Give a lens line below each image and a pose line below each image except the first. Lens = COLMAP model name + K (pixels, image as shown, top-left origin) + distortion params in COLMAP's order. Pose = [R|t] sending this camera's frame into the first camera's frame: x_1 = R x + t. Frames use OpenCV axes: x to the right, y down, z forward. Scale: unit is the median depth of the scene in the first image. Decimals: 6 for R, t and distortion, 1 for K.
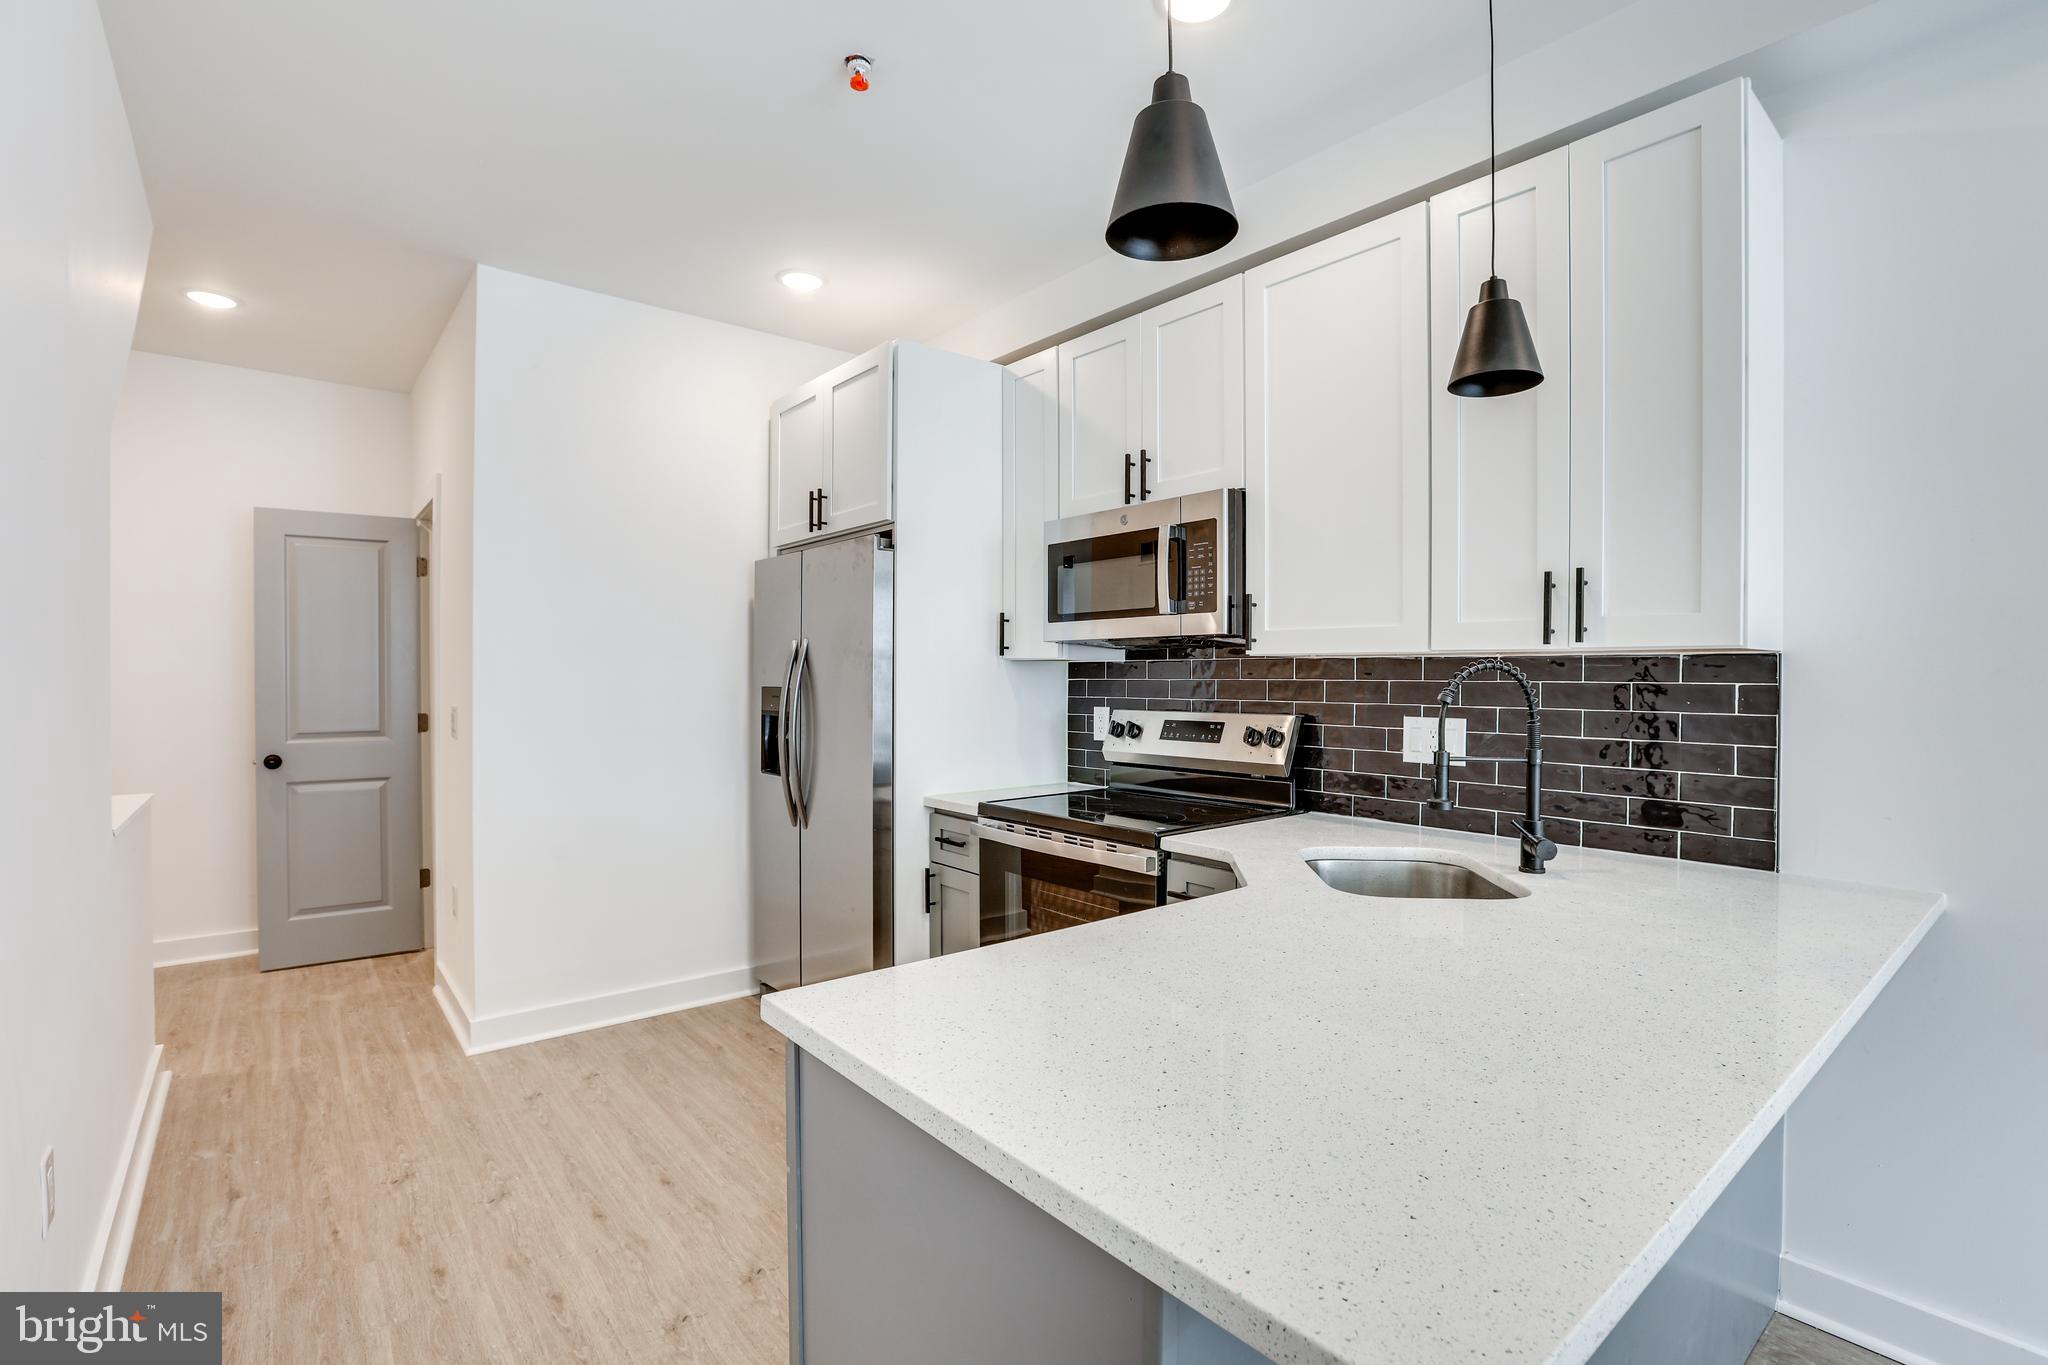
lens RADIAL K [[934.6, 0, 1024.0], [0, 934.6, 682.5], [0, 0, 1]] dist [-0.045908, 0.014164]
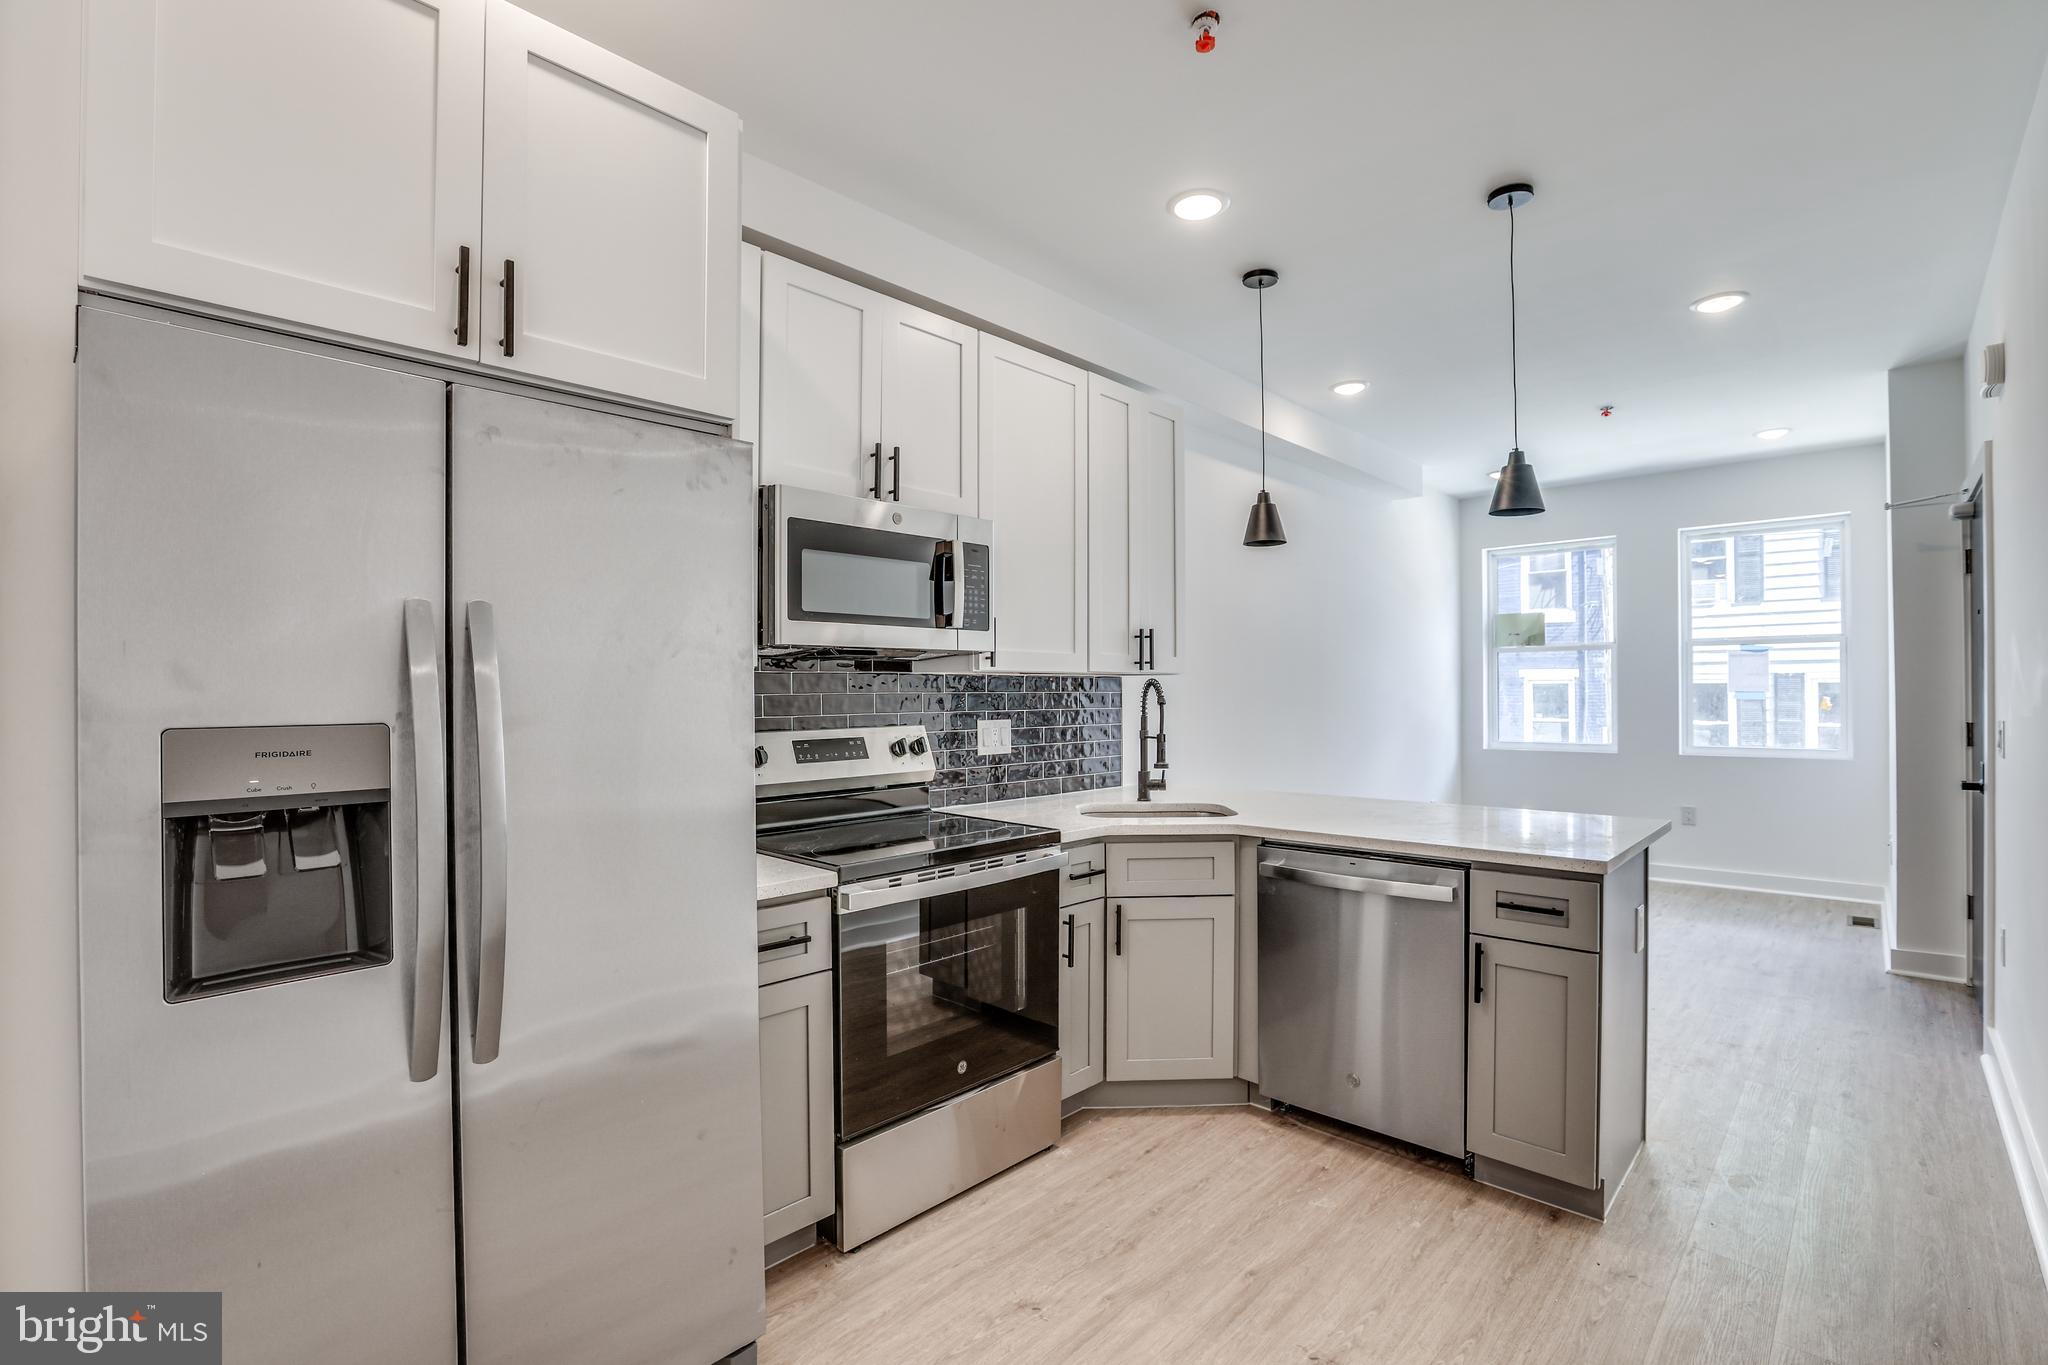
lens RADIAL K [[934.6, 0, 1024.0], [0, 934.6, 682.5], [0, 0, 1]] dist [-0.045908, 0.014164]
pose [[-0.118424, 0.007729, 0.992933, -0.803560], [0.012960, 0.999897, -0.006238, -0.006597], [-0.992879, 0.012130, -0.118512, 0.977385]]
